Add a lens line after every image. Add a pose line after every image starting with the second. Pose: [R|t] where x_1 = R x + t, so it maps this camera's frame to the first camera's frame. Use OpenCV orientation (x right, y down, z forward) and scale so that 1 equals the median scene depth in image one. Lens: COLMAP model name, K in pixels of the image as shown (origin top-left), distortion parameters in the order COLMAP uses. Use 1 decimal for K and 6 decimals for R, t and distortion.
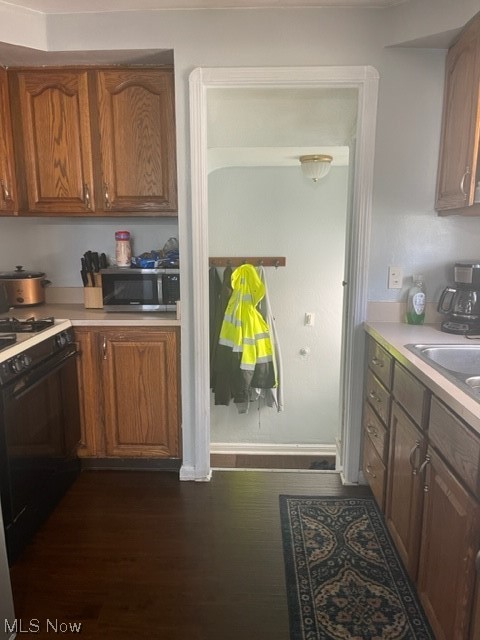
lens RADIAL K [[485.2, 0, 239.5], [0, 485.2, 314.0], [0, 0, 1]] dist [0.064827, -0.090093]
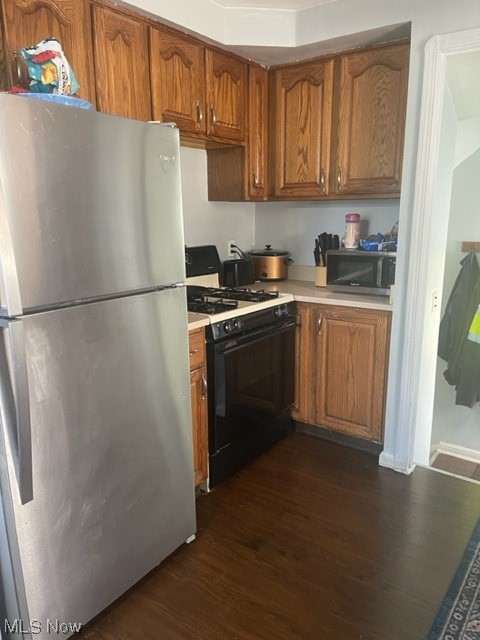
lens RADIAL K [[485.2, 0, 241.1], [0, 485.2, 322.1], [0, 0, 1]] dist [0.064827, -0.090093]
pose [[0.825343, 0.120662, -0.551588, 0.172930], [-0.093051, 0.992609, 0.077905, -0.001456], [0.556912, -0.012973, 0.830470, 0.016484]]
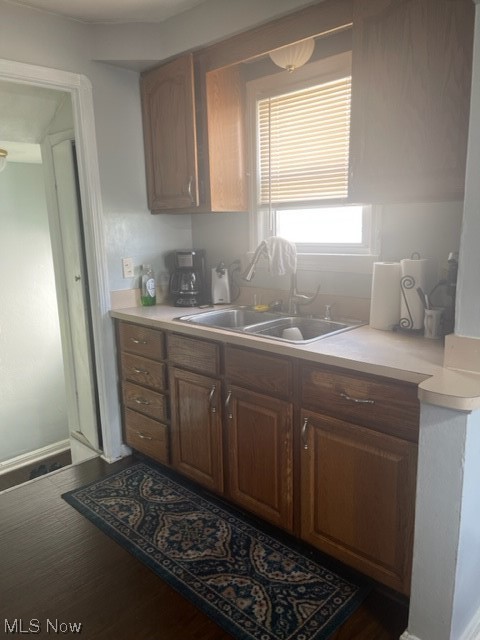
lens RADIAL K [[485.2, 0, 250.5], [0, 485.2, 320.8], [0, 0, 1]] dist [0.064827, -0.090093]
pose [[0.666542, -0.165079, 0.726960, -0.329676], [0.151026, 0.984854, 0.085168, -0.006410], [-0.730009, 0.053022, 0.681378, 0.018429]]
